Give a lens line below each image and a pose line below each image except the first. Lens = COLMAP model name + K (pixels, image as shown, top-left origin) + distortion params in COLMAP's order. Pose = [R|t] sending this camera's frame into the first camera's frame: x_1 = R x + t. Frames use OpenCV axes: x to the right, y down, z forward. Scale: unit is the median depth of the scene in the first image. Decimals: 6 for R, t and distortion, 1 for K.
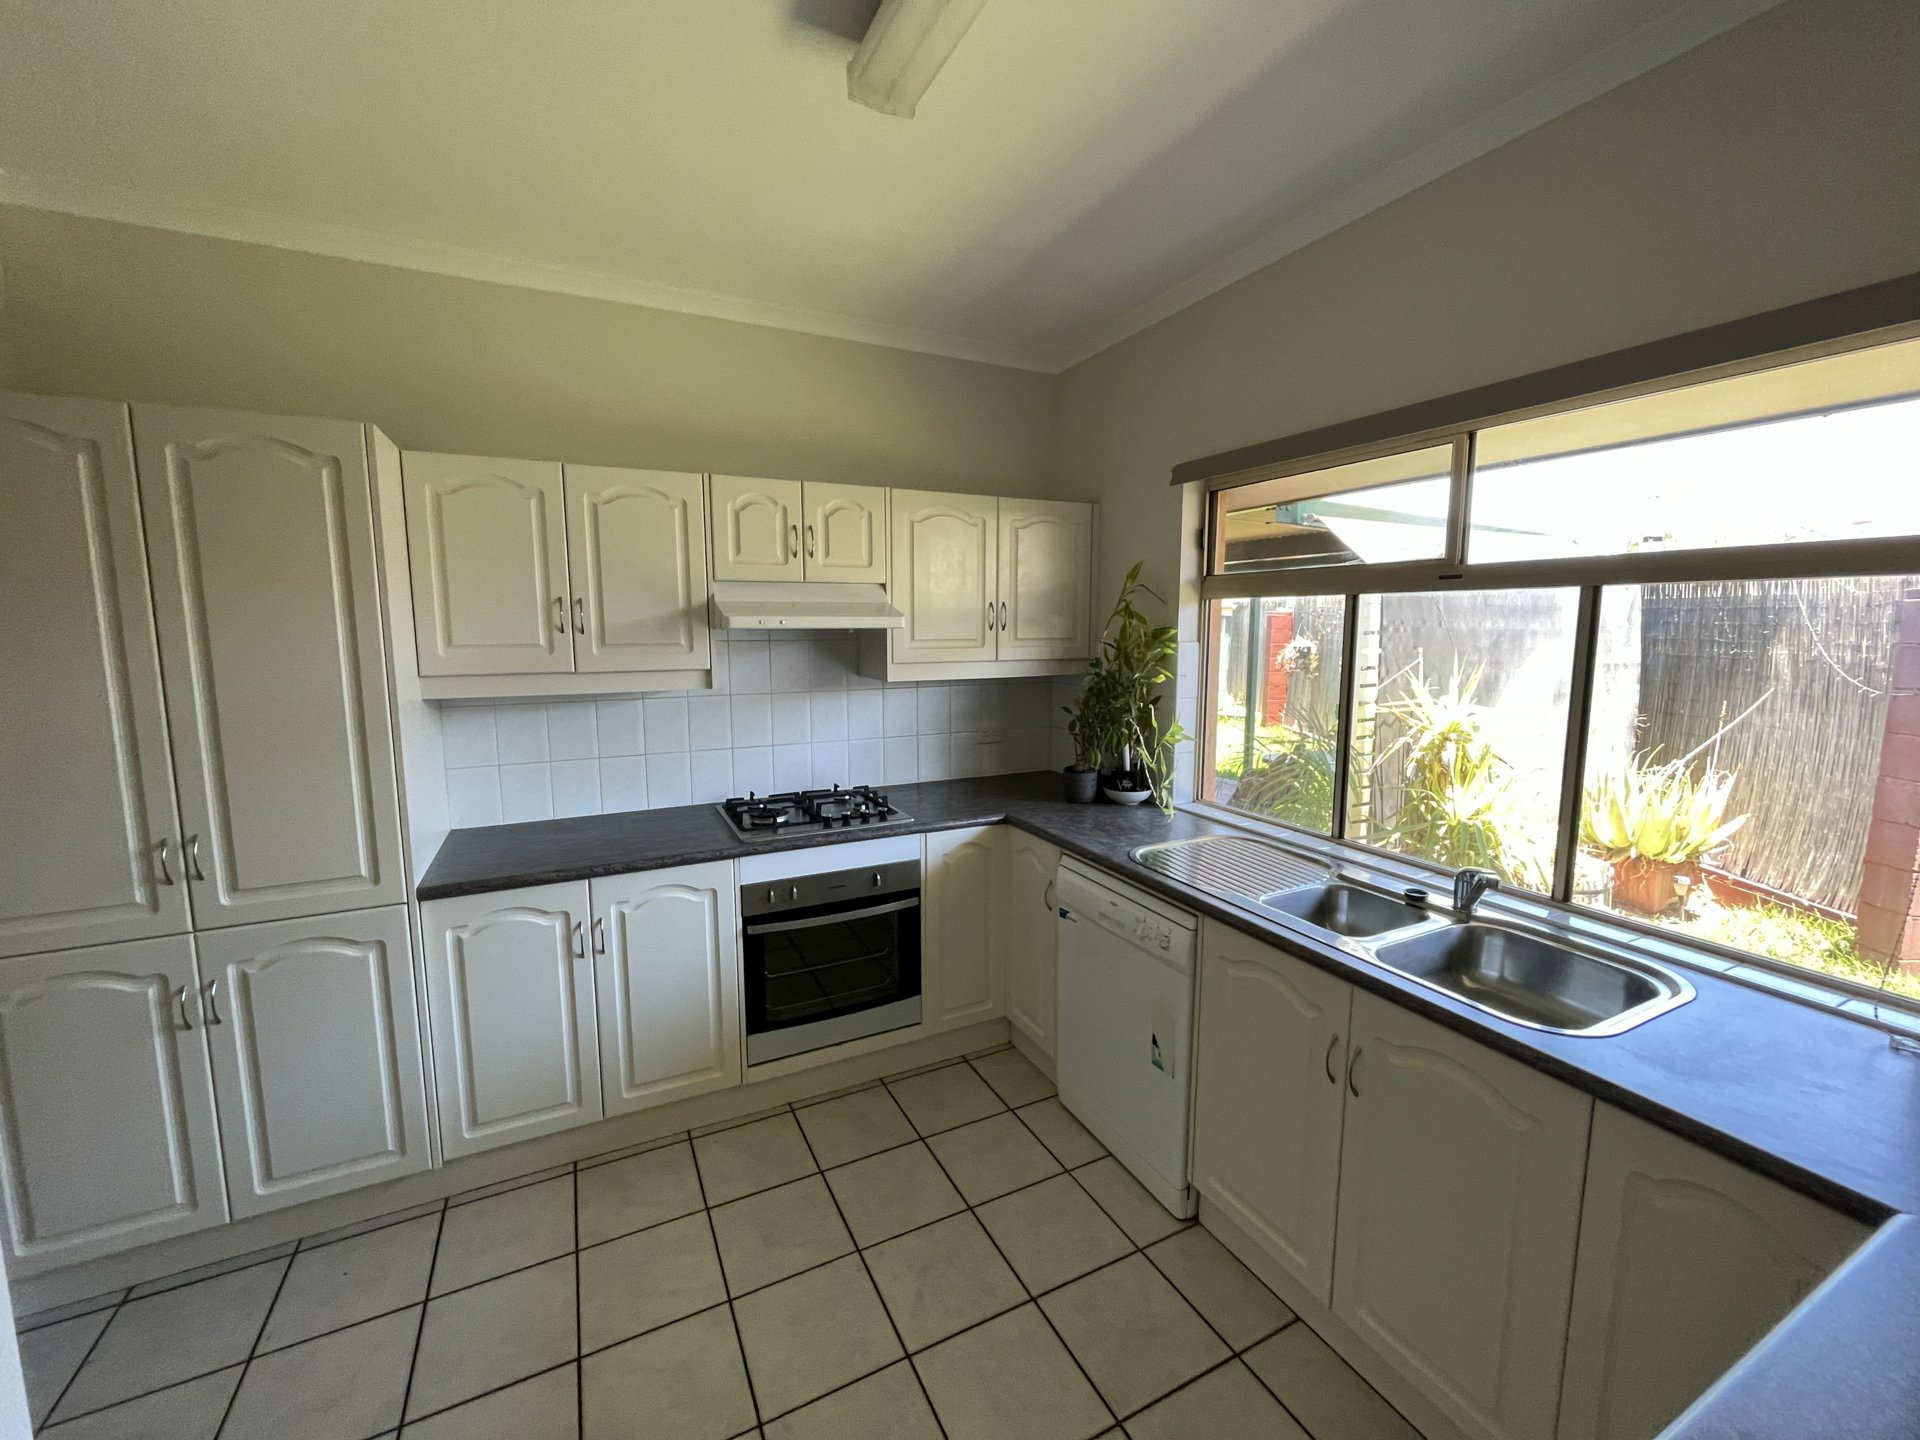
lens RADIAL K [[773.6, 0, 960.4], [0, 773.6, 716.1], [0, 0, 1]] dist [-0.002684, -0.000218]
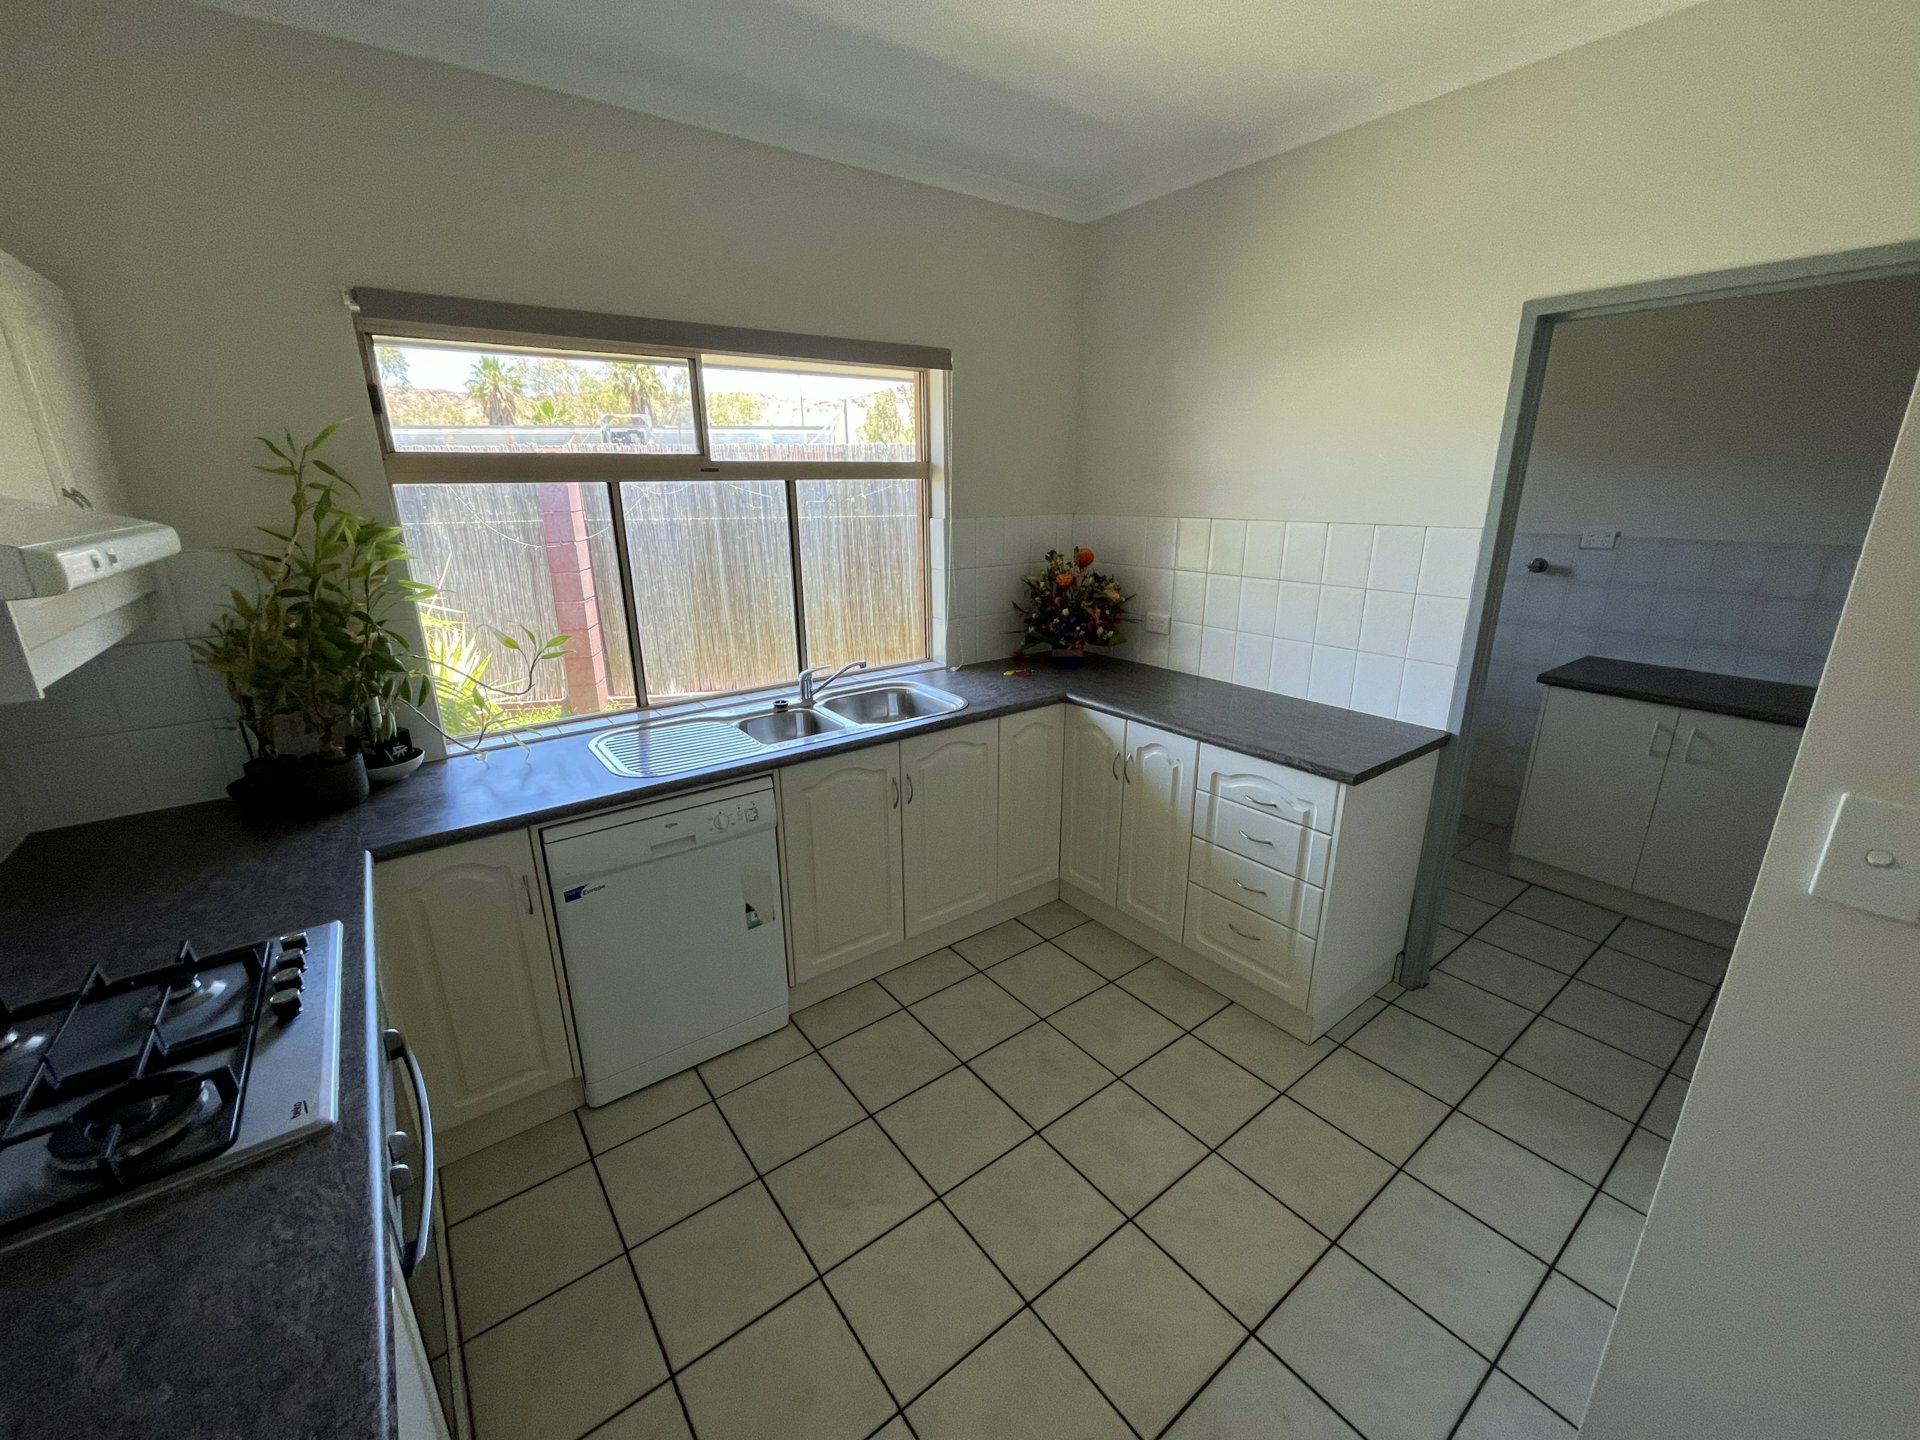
lens RADIAL K [[773.6, 0, 954.8], [0, 773.6, 716.9], [0, 0, 1]] dist [-0.002684, -0.000218]
pose [[-0.175356, -0.284484, 0.942507, -0.700870], [0.129223, 0.942407, 0.308496, -0.124151], [-0.975988, 0.175890, -0.128494, 0.757055]]
